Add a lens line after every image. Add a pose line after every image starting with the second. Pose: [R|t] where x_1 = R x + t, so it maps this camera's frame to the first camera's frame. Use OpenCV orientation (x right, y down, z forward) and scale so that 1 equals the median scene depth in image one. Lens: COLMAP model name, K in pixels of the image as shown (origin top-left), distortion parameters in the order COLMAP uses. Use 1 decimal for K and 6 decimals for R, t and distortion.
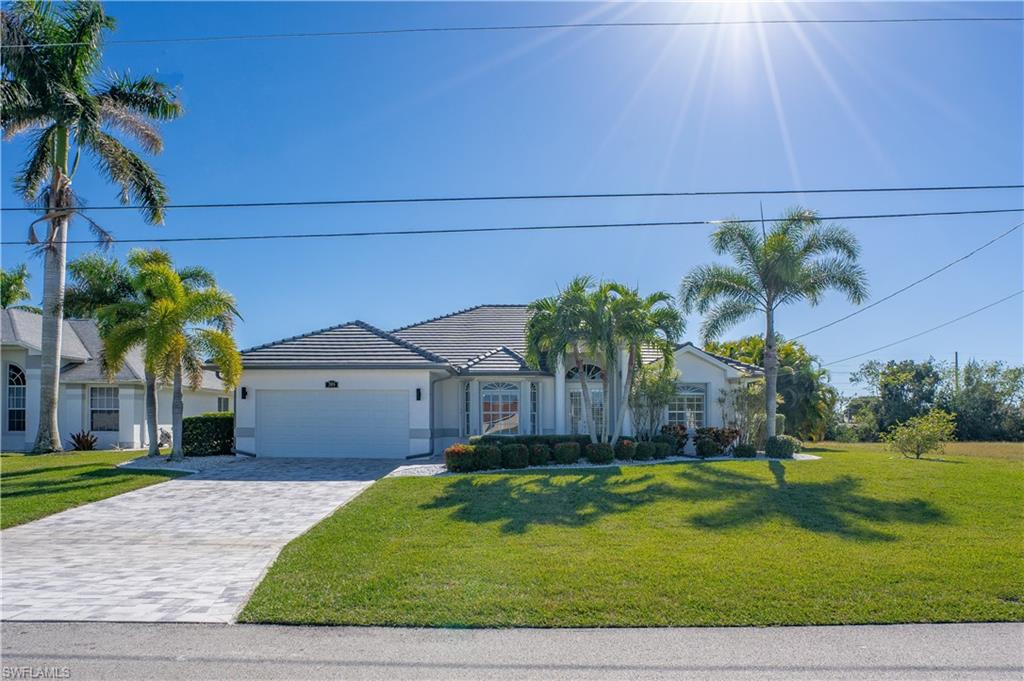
lens RADIAL K [[481.9, 0, 511.0], [0, 481.9, 339.5], [0, 0, 1]] dist [0.001205, 0.000190]
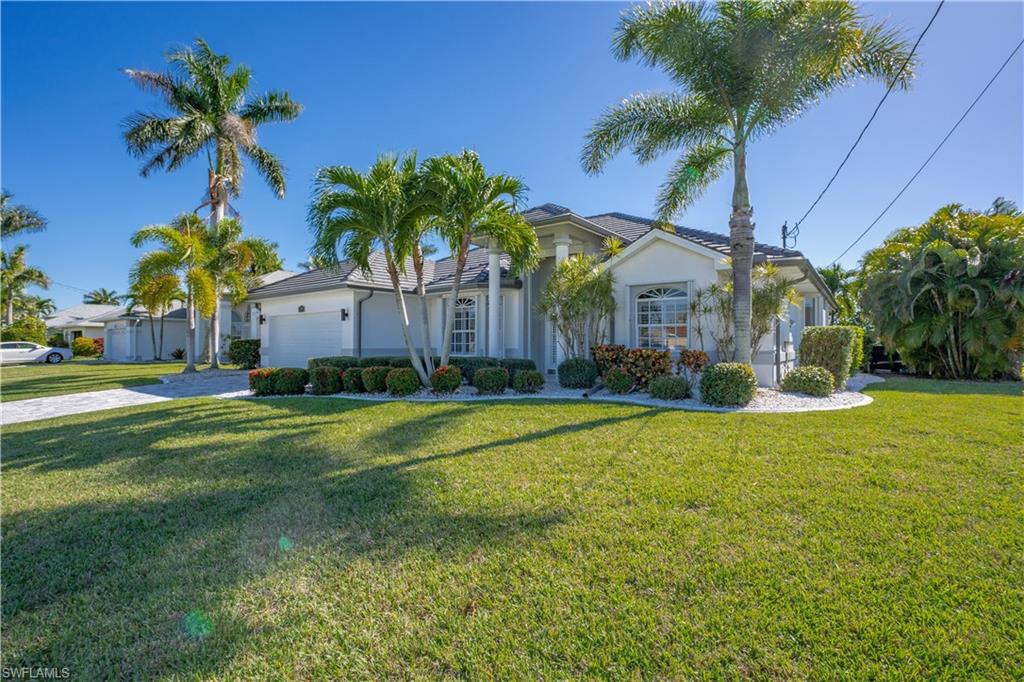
lens RADIAL K [[481.9, 0, 511.0], [0, 481.9, 340.0], [0, 0, 1]] dist [0.001205, 0.000190]
pose [[0.844518, -0.008600, -0.535459, 0.617303], [0.098884, 0.985182, 0.140137, 0.057885], [0.526319, -0.171297, 0.832854, 0.334945]]
